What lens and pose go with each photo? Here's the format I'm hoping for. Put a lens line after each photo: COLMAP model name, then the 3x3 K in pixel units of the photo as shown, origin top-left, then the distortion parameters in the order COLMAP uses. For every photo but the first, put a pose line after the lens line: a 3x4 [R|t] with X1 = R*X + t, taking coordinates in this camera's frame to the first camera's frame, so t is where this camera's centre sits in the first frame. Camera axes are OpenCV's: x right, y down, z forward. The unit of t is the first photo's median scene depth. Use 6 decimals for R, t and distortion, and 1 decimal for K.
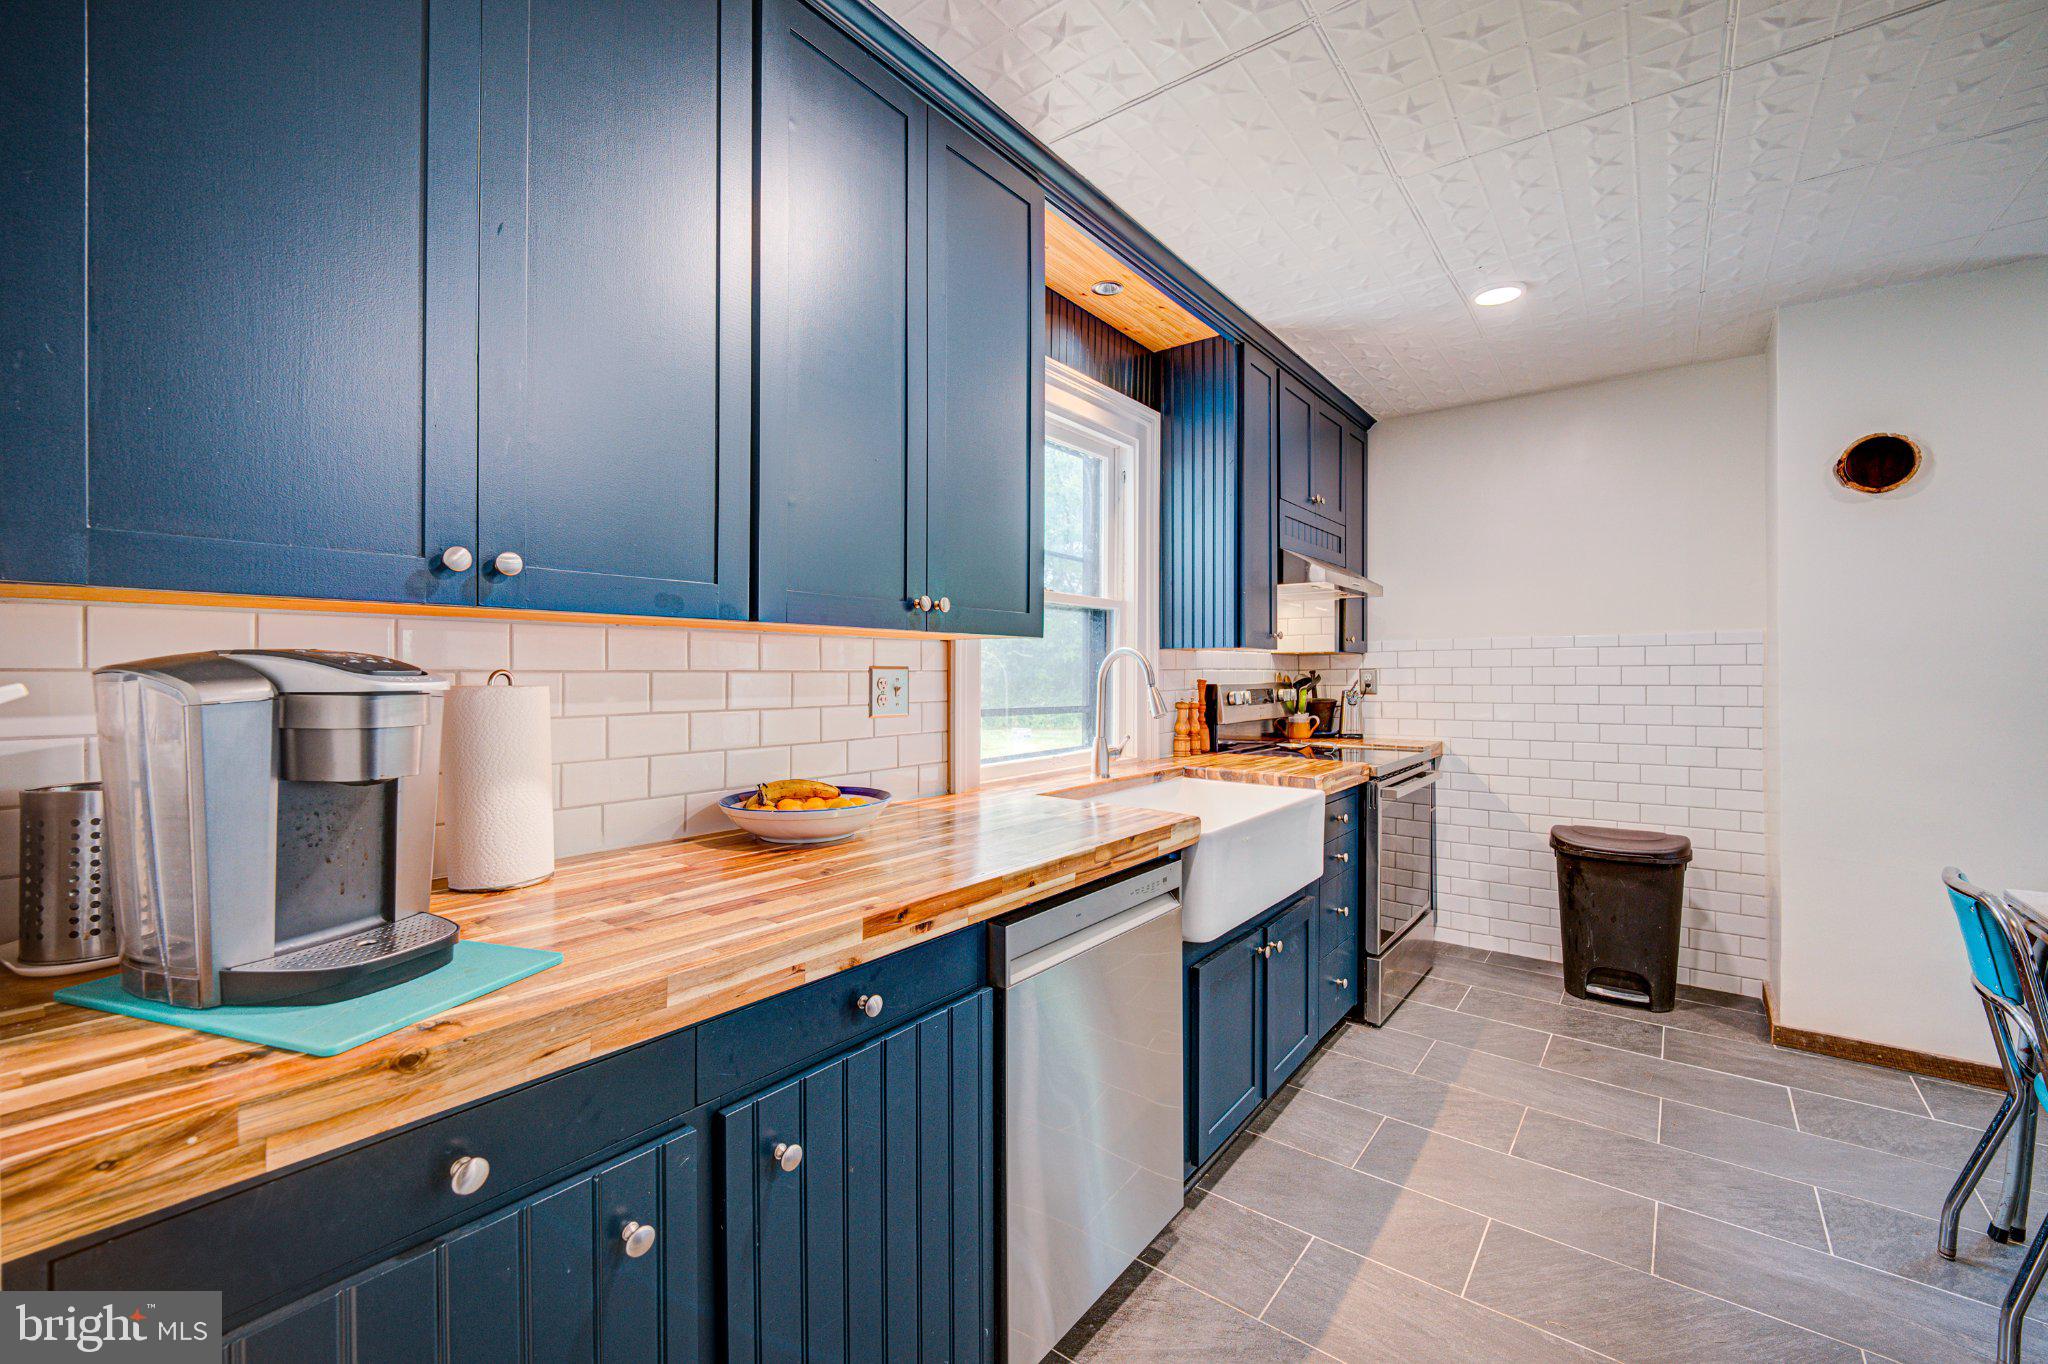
lens RADIAL K [[822.3, 0, 1024.0], [0, 822.3, 682.0], [0, 0, 1]] dist [-0.019456, 0.000076]
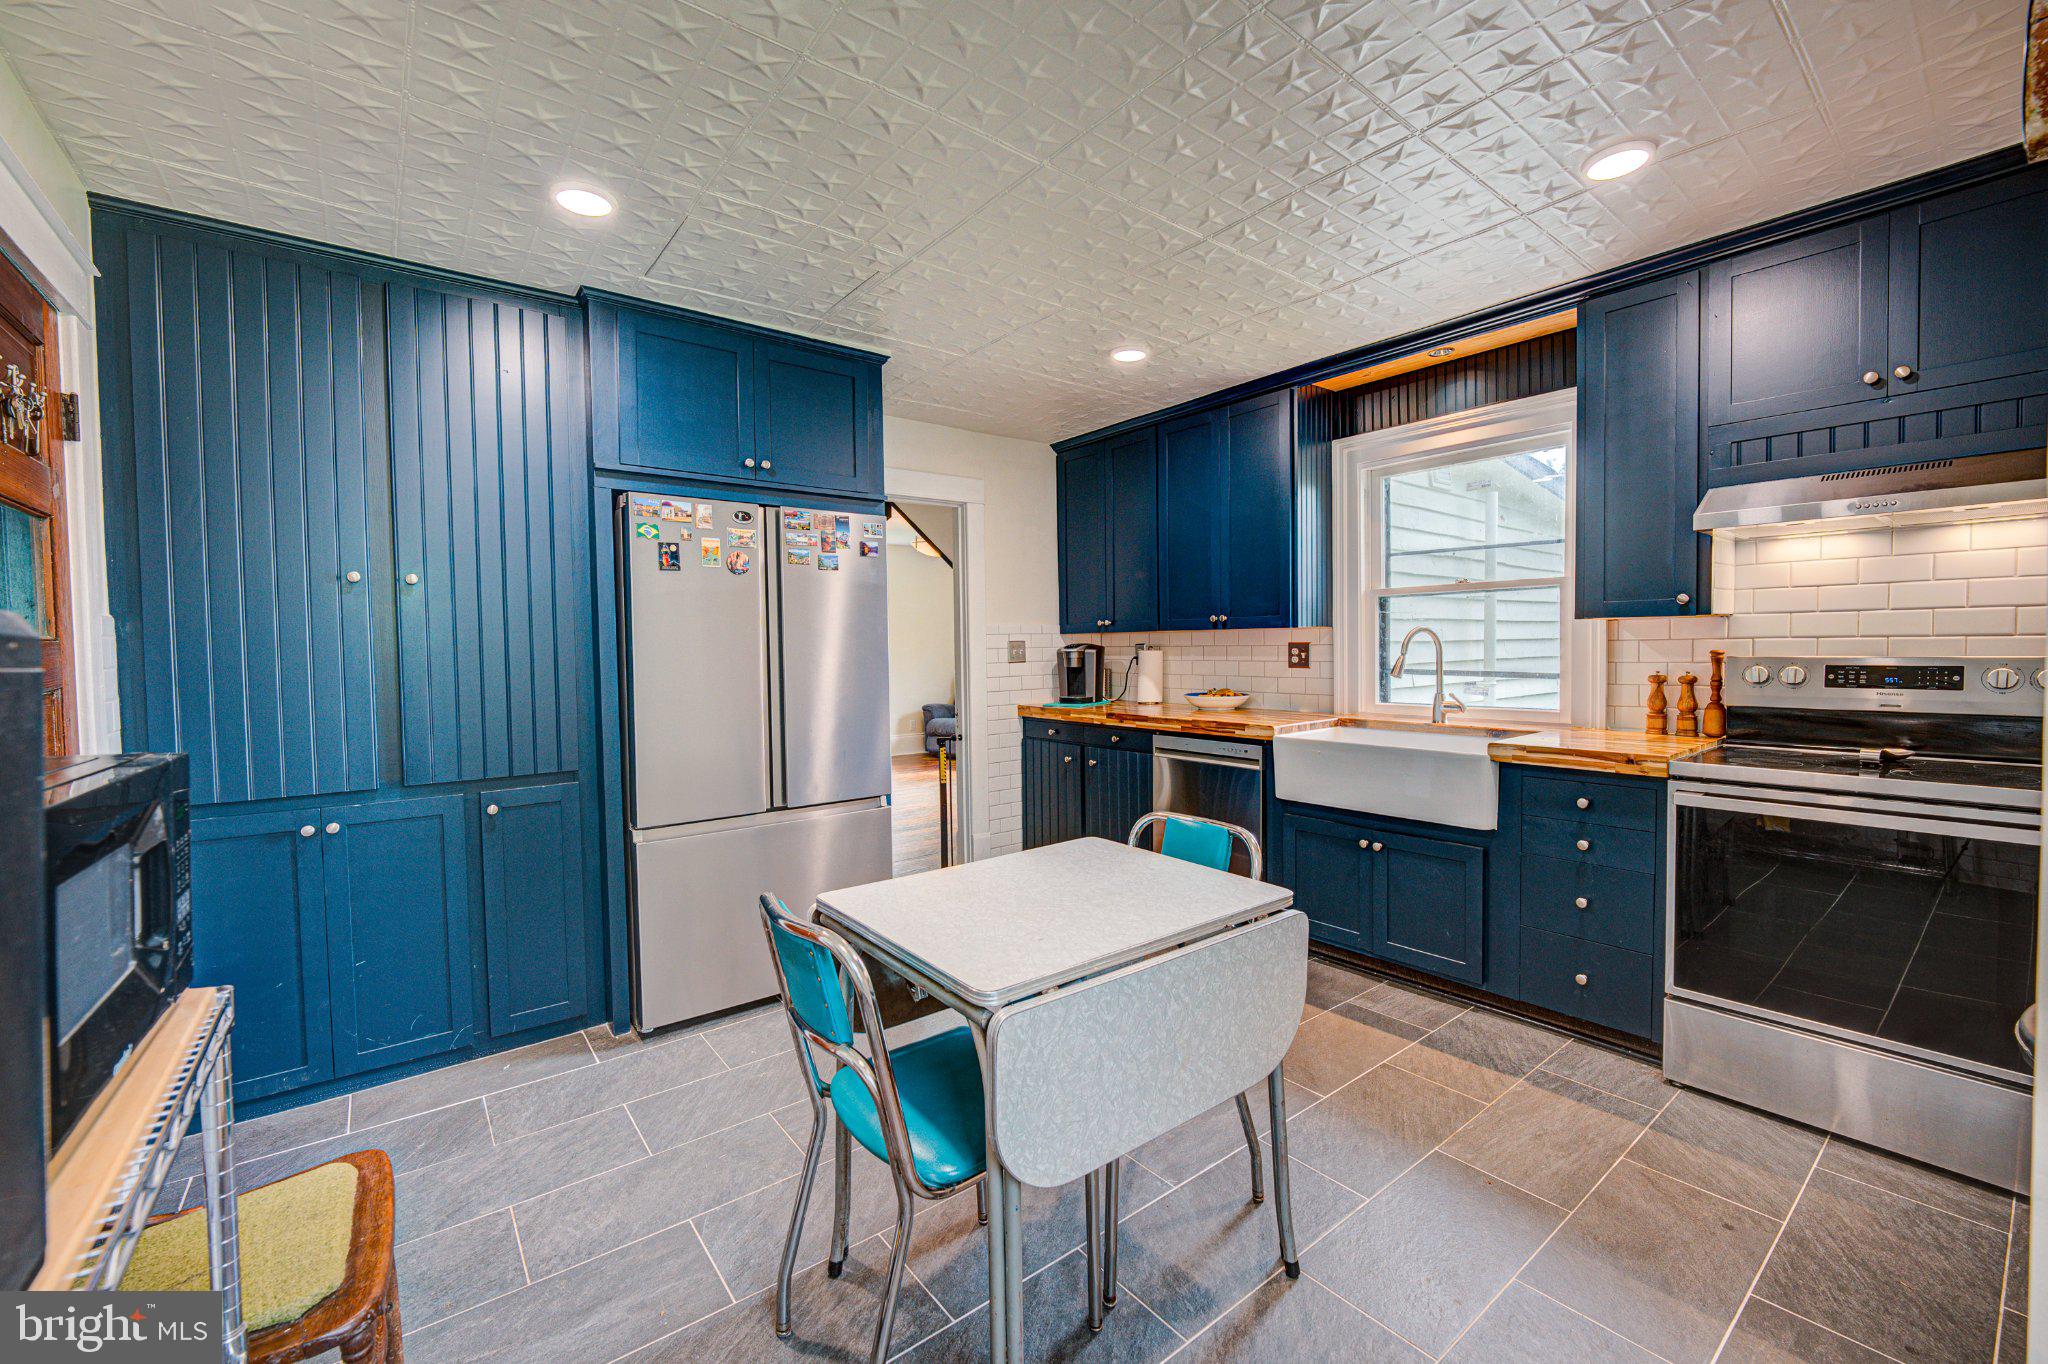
lens RADIAL K [[829.6, 0, 1027.2], [0, 829.6, 676.3], [0, 0, 1]] dist [-0.008694, -0.000455]
pose [[-0.232146, 0.036232, -0.972006, 1.667702], [0.008090, 0.999343, 0.035319, -0.009764], [0.972647, 0.000336, -0.232287, 0.709054]]
